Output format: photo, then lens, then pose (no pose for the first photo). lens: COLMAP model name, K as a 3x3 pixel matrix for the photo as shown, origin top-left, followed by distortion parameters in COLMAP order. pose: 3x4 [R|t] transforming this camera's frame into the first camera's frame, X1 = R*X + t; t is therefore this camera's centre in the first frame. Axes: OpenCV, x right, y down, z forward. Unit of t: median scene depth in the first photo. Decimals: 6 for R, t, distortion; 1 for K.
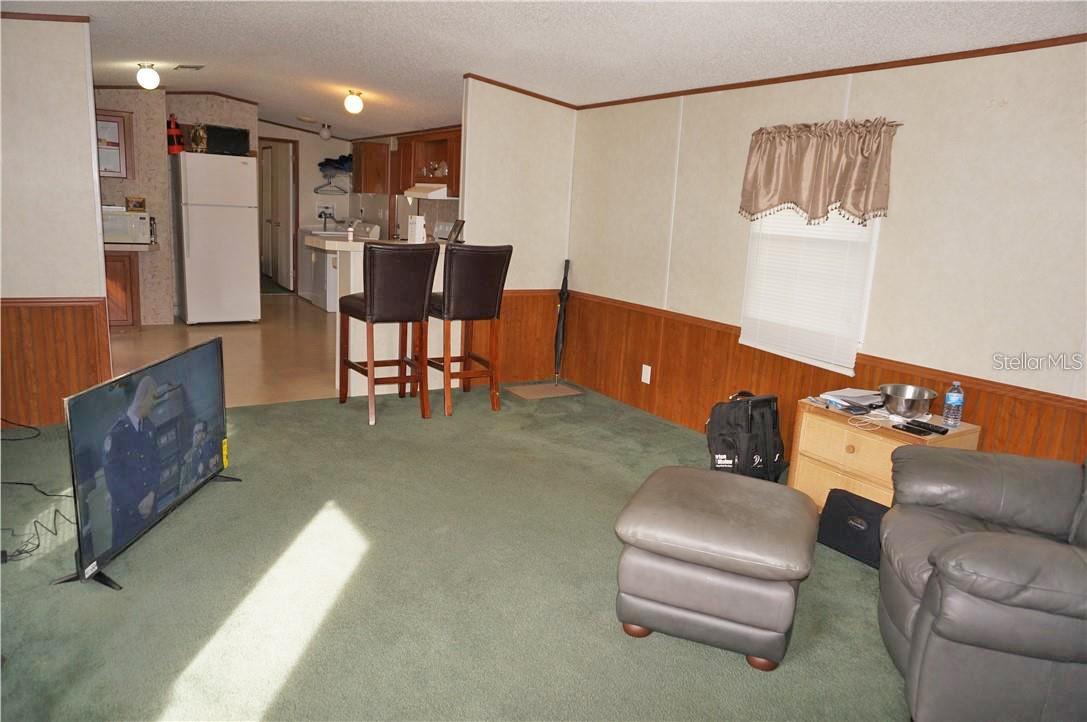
lens RADIAL K [[730.7, 0, 543.5], [0, 730.7, 361.0], [0, 0, 1]] dist [-0.022022, 0.002338]
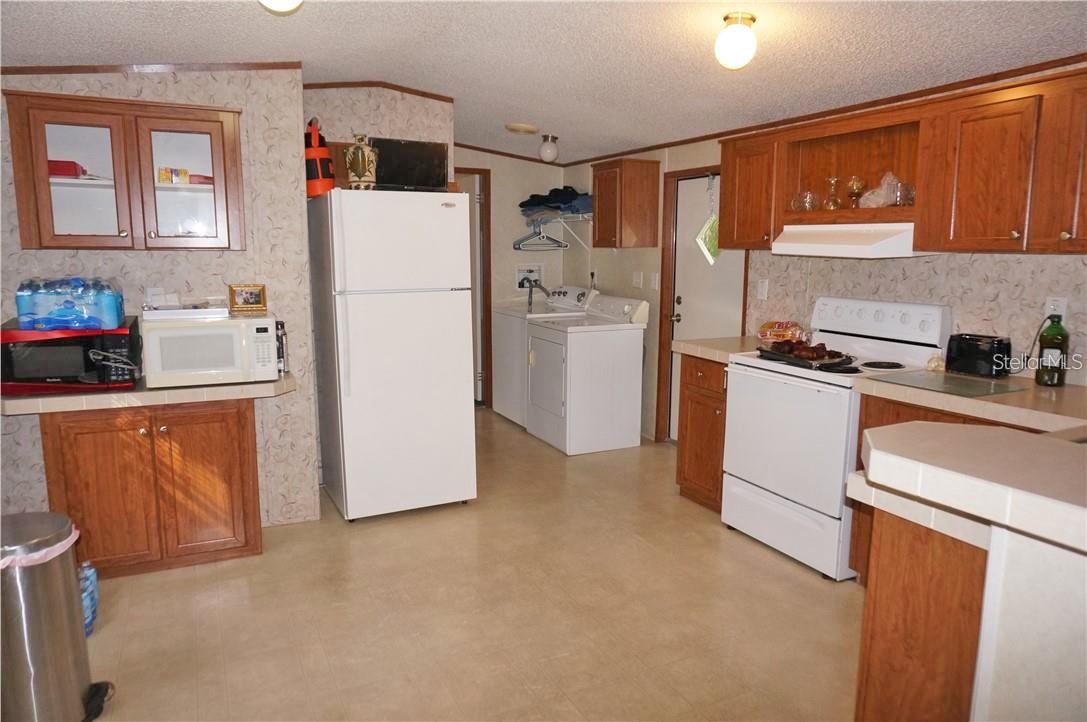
lens RADIAL K [[730.7, 0, 543.5], [0, 730.7, 361.0], [0, 0, 1]] dist [-0.022022, 0.002338]
pose [[0.990949, -0.036482, -0.129184, -0.282085], [0.029970, 0.998197, -0.052000, -0.133555], [0.130848, 0.047658, 0.990256, 0.504188]]
